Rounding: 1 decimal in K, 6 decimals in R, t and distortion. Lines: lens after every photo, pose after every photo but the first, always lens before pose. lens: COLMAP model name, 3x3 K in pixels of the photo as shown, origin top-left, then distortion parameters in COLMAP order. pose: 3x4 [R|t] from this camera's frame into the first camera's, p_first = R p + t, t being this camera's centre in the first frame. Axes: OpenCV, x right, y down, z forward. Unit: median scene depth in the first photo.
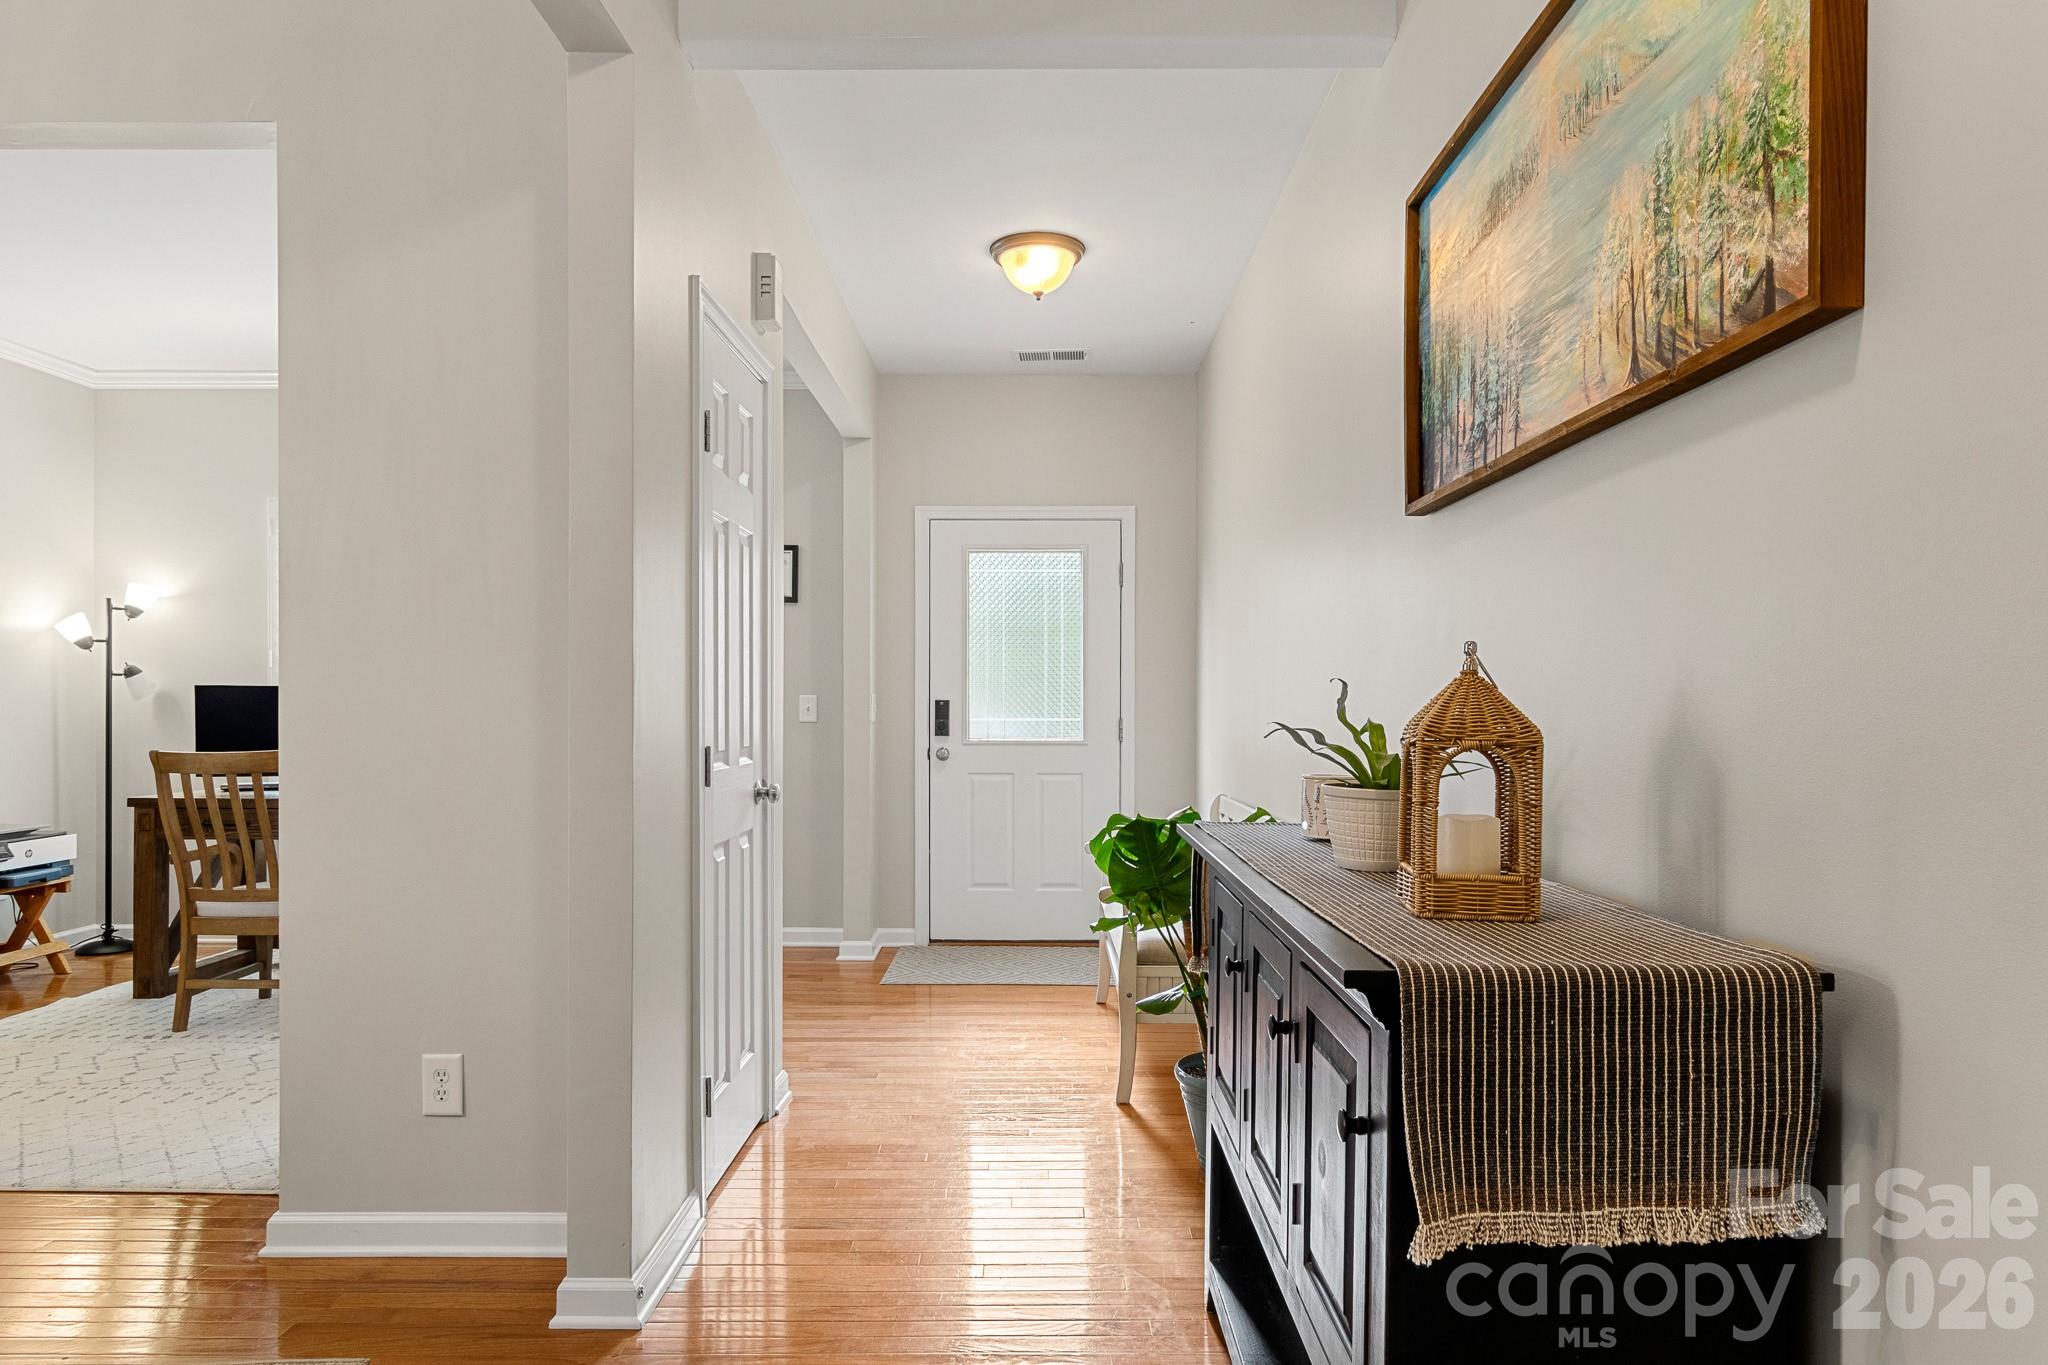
lens RADIAL K [[1251.7, 0, 1024.0], [0, 1251.7, 682.5], [0, 0, 1]] dist [-0.002672, -0.000028]
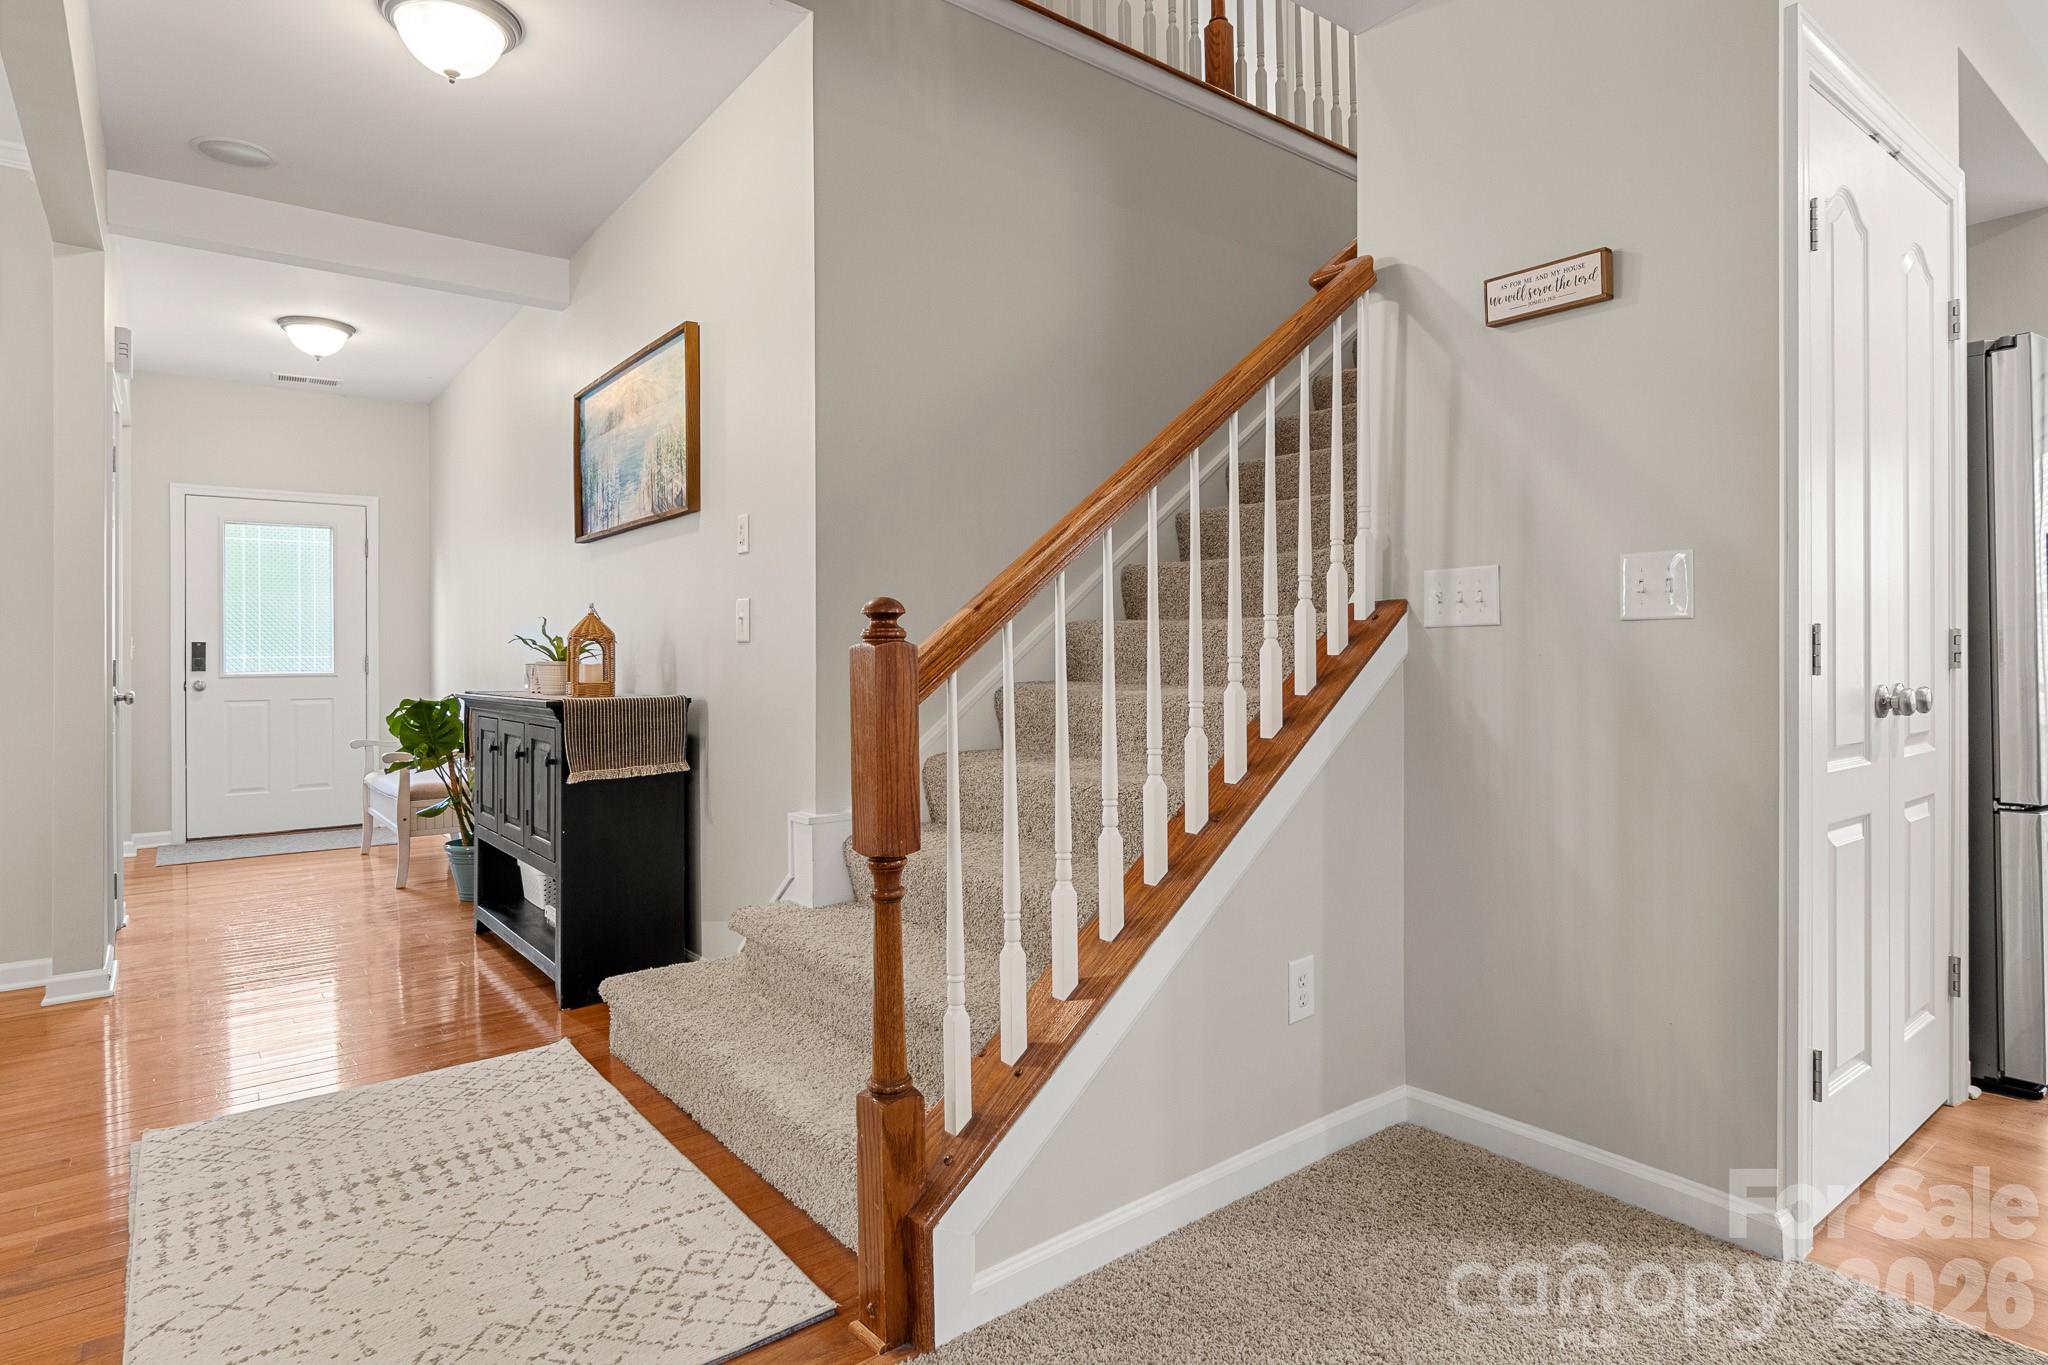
lens RADIAL K [[1100.4, 0, 1031.9], [0, 1100.4, 660.5], [0, 0, 1]] dist [0.002159, 0.000166]
pose [[0.786007, -0.012386, 0.618094, -0.185878], [0.000244, 0.999805, 0.019725, 0.022170], [-0.618218, -0.015353, 0.785857, -0.727273]]
